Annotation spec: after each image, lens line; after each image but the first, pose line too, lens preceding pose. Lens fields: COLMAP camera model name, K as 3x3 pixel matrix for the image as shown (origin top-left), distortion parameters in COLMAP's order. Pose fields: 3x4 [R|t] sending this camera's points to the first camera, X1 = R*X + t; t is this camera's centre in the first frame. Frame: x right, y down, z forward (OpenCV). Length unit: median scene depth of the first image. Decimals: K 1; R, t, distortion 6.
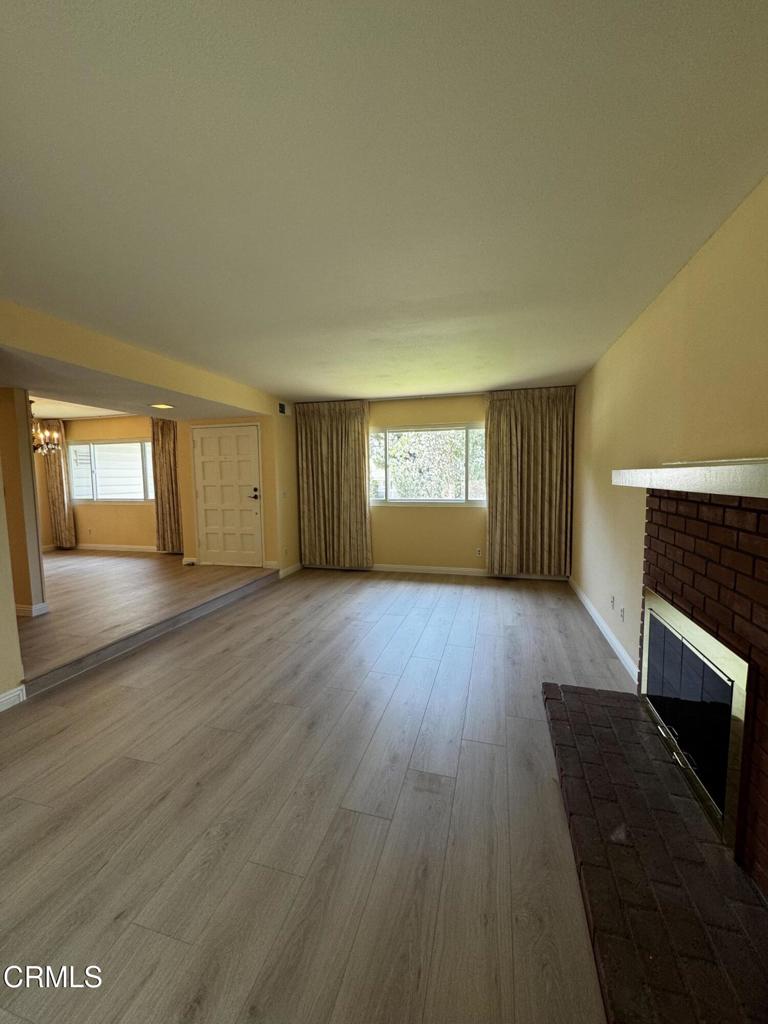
lens RADIAL K [[410.5, 0, 384.4], [0, 410.5, 511.4], [0, 0, 1]] dist [-0.002921, 0.000269]
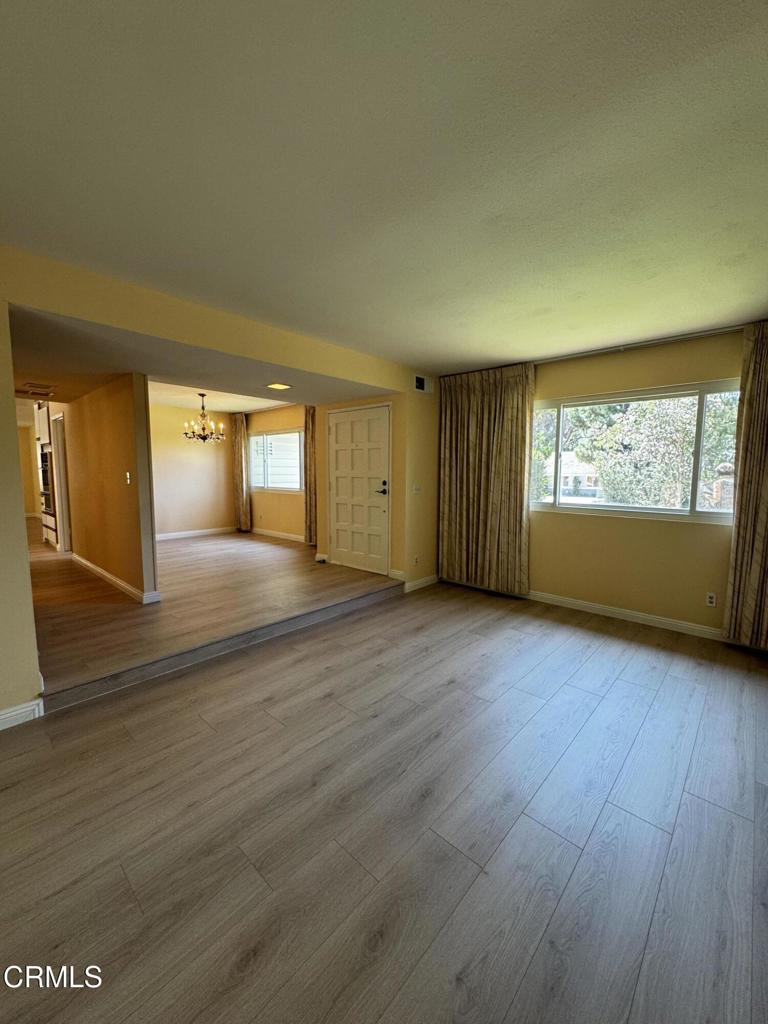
lens RADIAL K [[410.5, 0, 384.4], [0, 410.5, 511.4], [0, 0, 1]] dist [-0.002921, 0.000269]
pose [[0.892181, 0.062442, -0.447340, 0.062160], [-0.055507, 0.998048, 0.028608, -0.018547], [0.448254, -0.000694, 0.893906, 0.241777]]
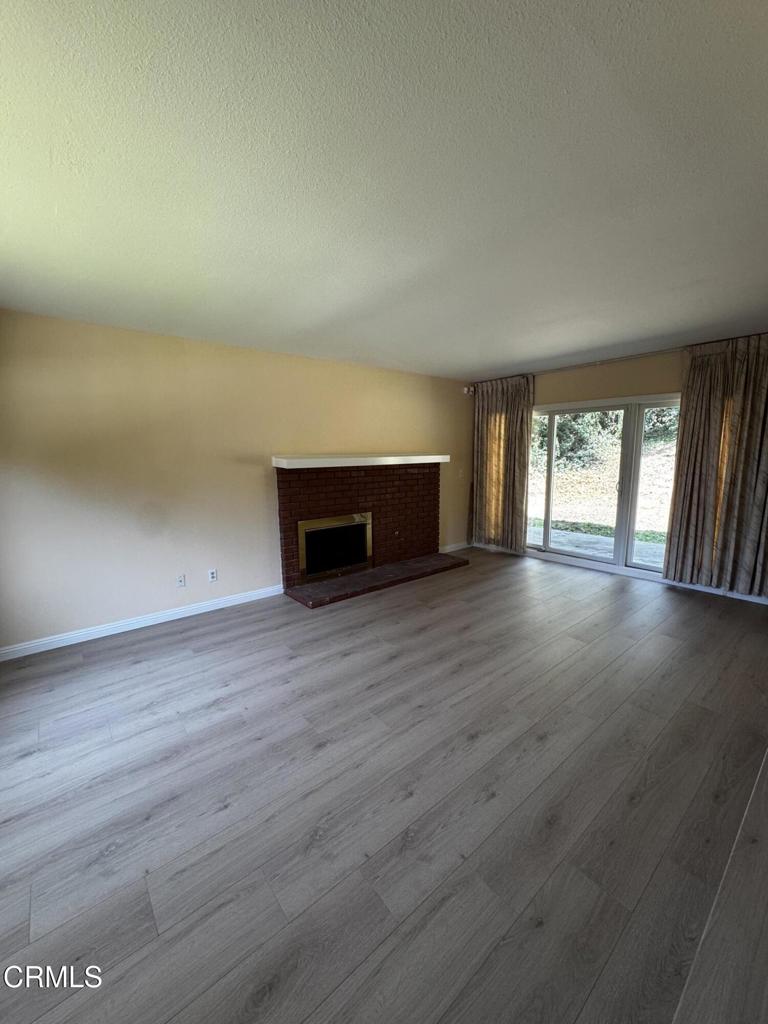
lens RADIAL K [[410.5, 0, 384.4], [0, 410.5, 511.4], [0, 0, 1]] dist [-0.002921, 0.000269]
pose [[-0.821647, -0.067637, 0.565970, -0.292889], [0.066749, 0.974685, 0.213384, -0.093216], [-0.566075, 0.213104, -0.796333, 0.882995]]
